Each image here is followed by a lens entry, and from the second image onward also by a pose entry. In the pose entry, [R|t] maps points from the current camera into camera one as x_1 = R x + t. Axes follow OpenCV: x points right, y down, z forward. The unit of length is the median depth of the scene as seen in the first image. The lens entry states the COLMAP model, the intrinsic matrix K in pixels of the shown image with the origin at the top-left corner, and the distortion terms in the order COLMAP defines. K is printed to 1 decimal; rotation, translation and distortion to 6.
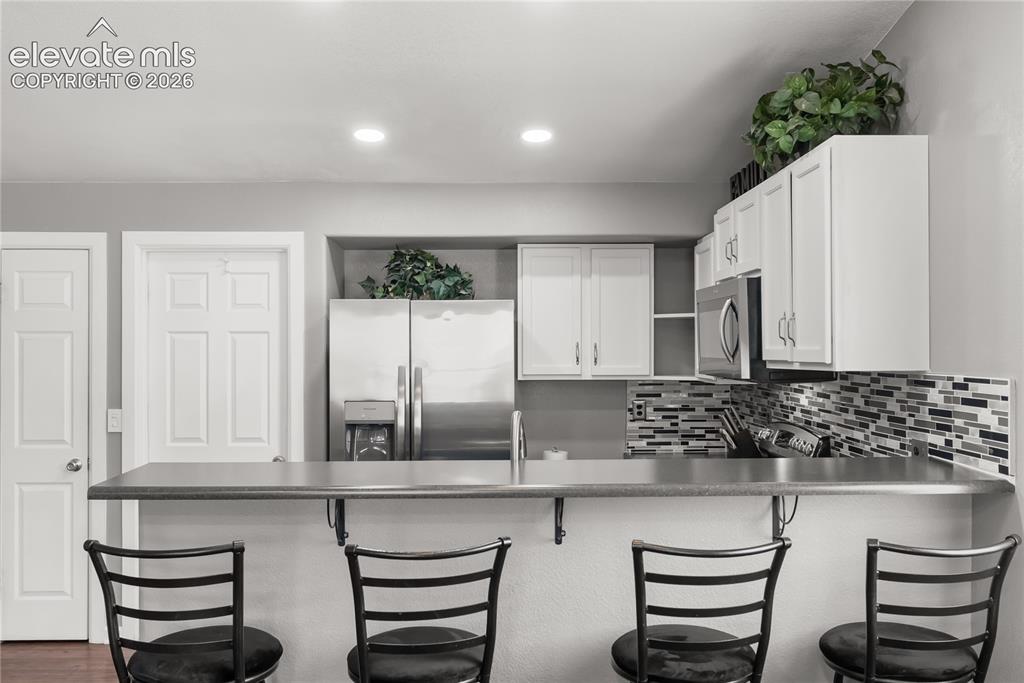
lens RADIAL K [[911.5, 0, 513.7], [0, 911.5, 350.5], [0, 0, 1]] dist [0.006438, -0.026824]
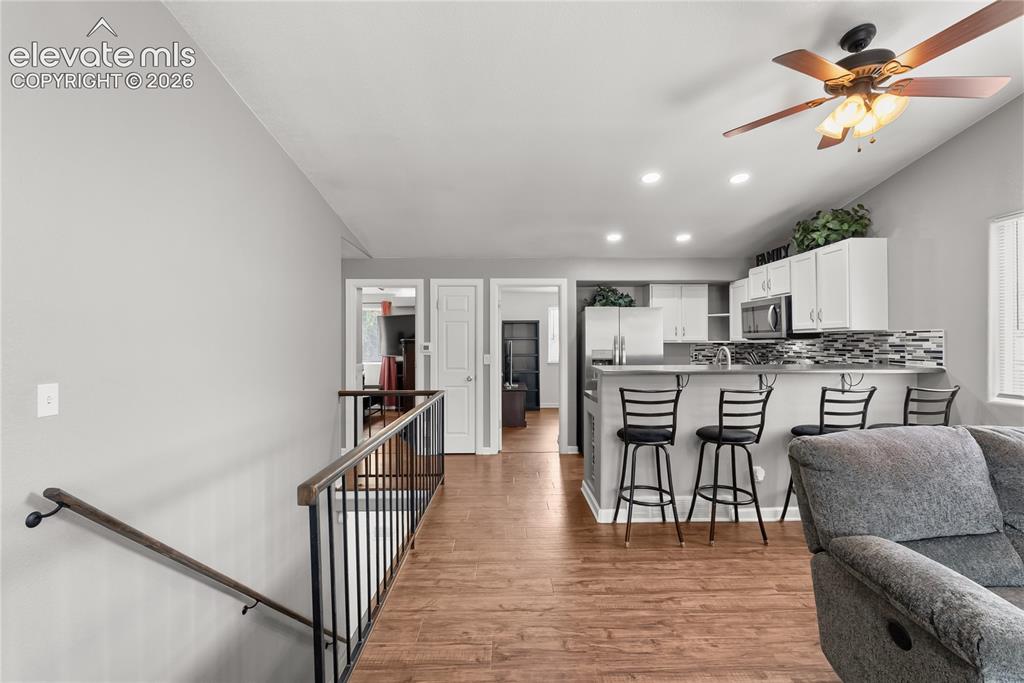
lens RADIAL K [[452.0, 0, 513.7], [0, 452.0, 343.3], [0, 0, 1]] dist [-0.008097, 0.000736]
pose [[0.999992, -0.001482, 0.003714, -0.373221], [0.001487, 0.999998, -0.001253, 0.037001], [-0.003712, 0.001259, 0.999992, -0.158723]]
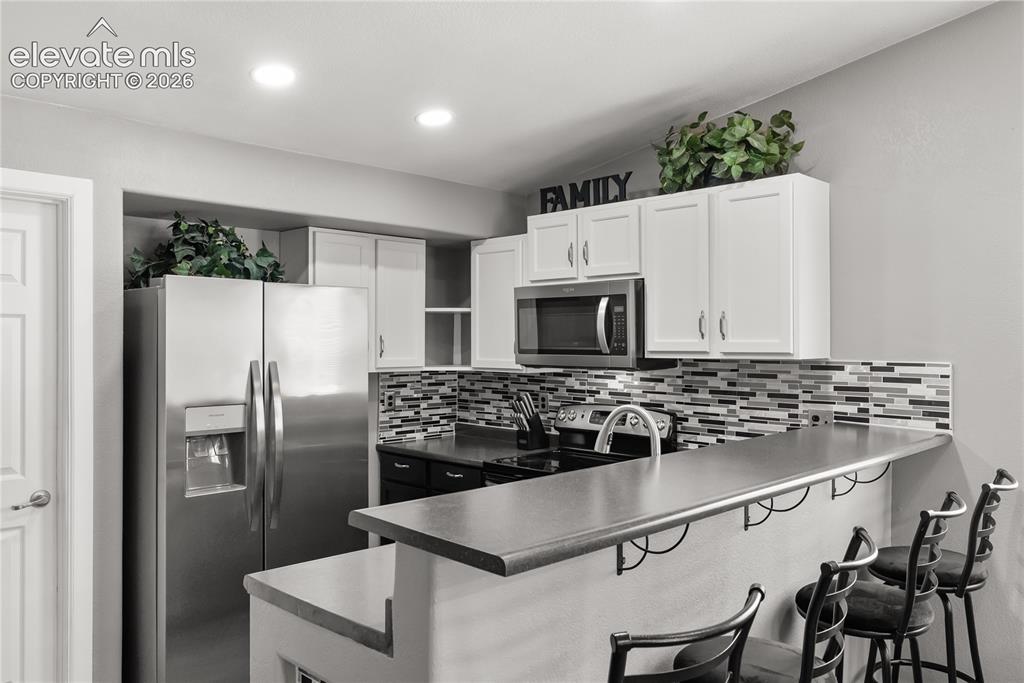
lens RADIAL K [[786.4, 0, 516.3], [0, 786.4, 345.5], [0, 0, 1]] dist [0.000379, 0.000202]
pose [[0.716591, 0.000793, 0.697493, -0.430153], [-0.002252, 0.999997, 0.001176, 0.001995], [-0.697490, -0.002414, 0.716590, 0.307093]]
